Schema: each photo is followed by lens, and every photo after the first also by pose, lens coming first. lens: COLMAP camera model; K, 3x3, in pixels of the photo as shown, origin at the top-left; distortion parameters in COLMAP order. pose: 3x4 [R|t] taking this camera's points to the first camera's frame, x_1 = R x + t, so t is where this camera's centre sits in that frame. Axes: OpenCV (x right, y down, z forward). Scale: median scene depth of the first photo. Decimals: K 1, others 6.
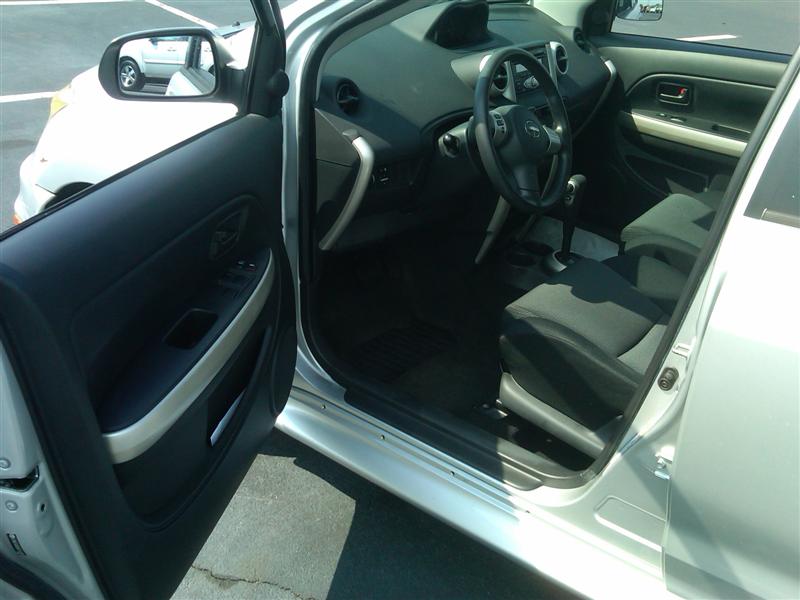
lens RADIAL K [[835.9, 0, 400.0], [0, 835.9, 300.0], [0, 0, 1]] dist [0.060190, -0.019005]
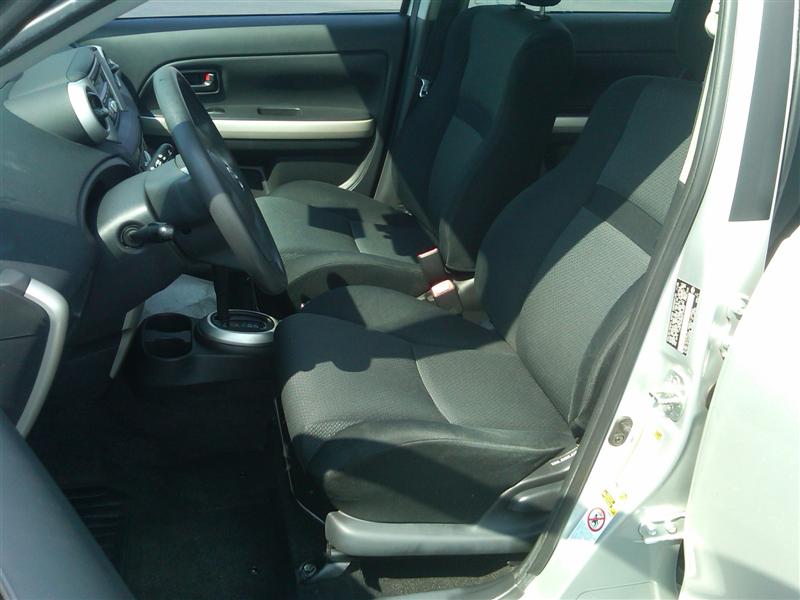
lens RADIAL K [[835.9, 0, 400.0], [0, 835.9, 300.0], [0, 0, 1]] dist [0.060190, -0.019005]
pose [[0.642978, -0.367948, 0.671709, -0.245511], [0.334580, 0.923868, 0.185807, -0.191168], [-0.688938, 0.105271, 0.717135, 0.428566]]
